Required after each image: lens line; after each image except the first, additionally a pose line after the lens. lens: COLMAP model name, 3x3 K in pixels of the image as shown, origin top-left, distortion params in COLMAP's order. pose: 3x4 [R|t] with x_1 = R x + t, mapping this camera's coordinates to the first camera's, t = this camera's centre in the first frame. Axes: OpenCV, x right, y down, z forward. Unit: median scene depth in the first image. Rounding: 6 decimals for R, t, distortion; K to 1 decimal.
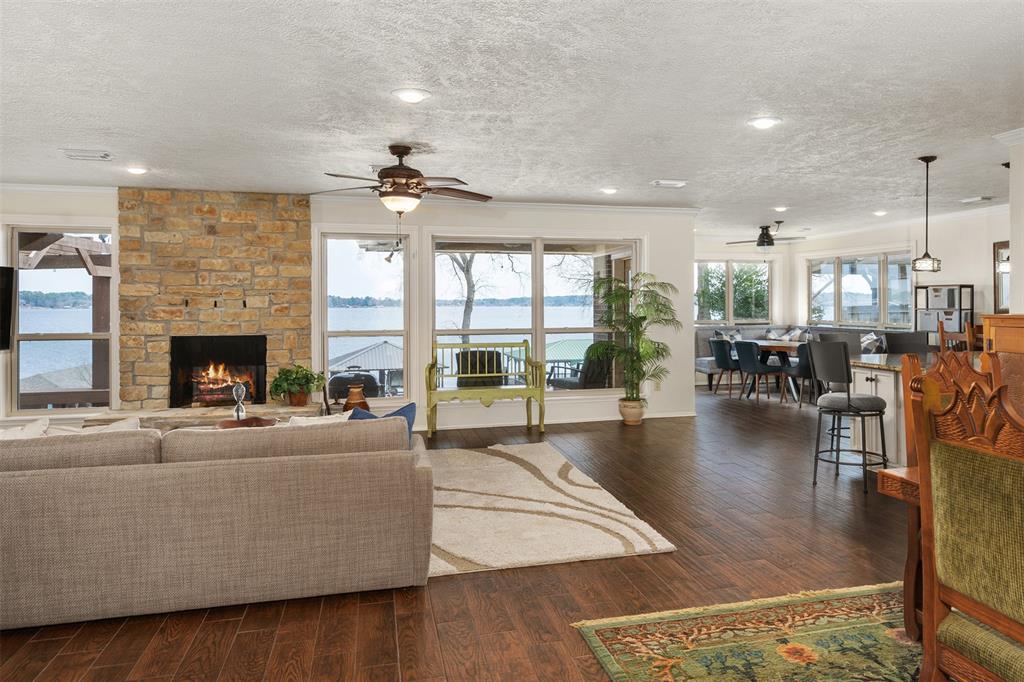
lens RADIAL K [[595.3, 0, 529.5], [0, 595.3, 312.4], [0, 0, 1]] dist [-0.001935, -0.003552]
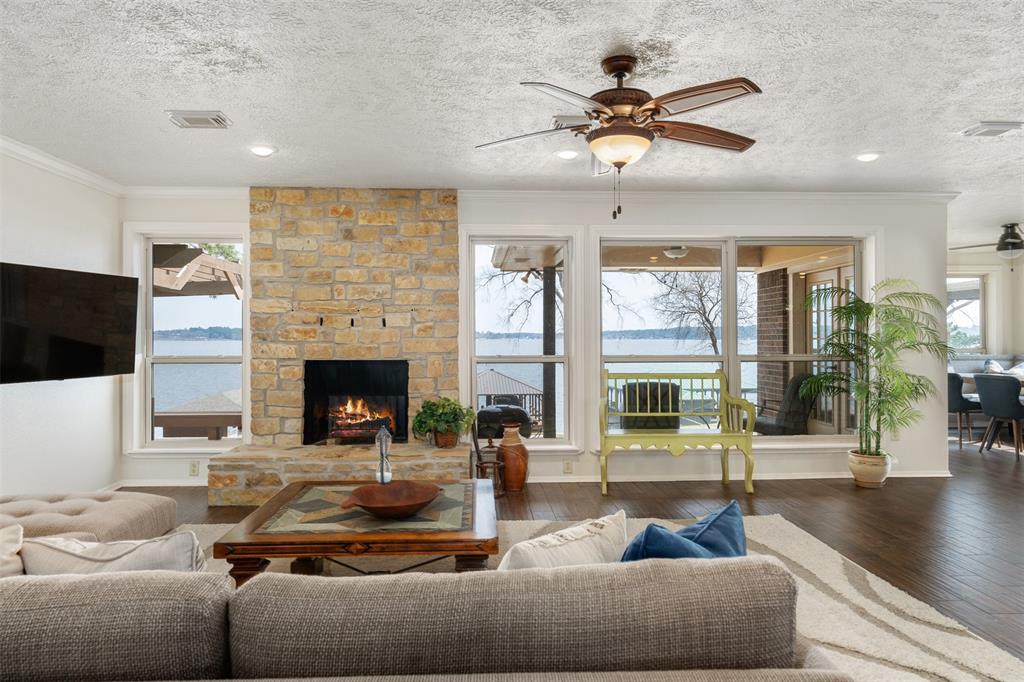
lens RADIAL K [[668.6, 0, 510.9], [0, 668.6, 337.8], [0, 0, 1]] dist [-0.001914, -0.000551]
pose [[0.968137, 0.000404, -0.250420, -0.074595], [-0.000540, 1.000000, -0.000472, 0.007856], [0.250420, 0.000592, 0.968137, 0.141911]]
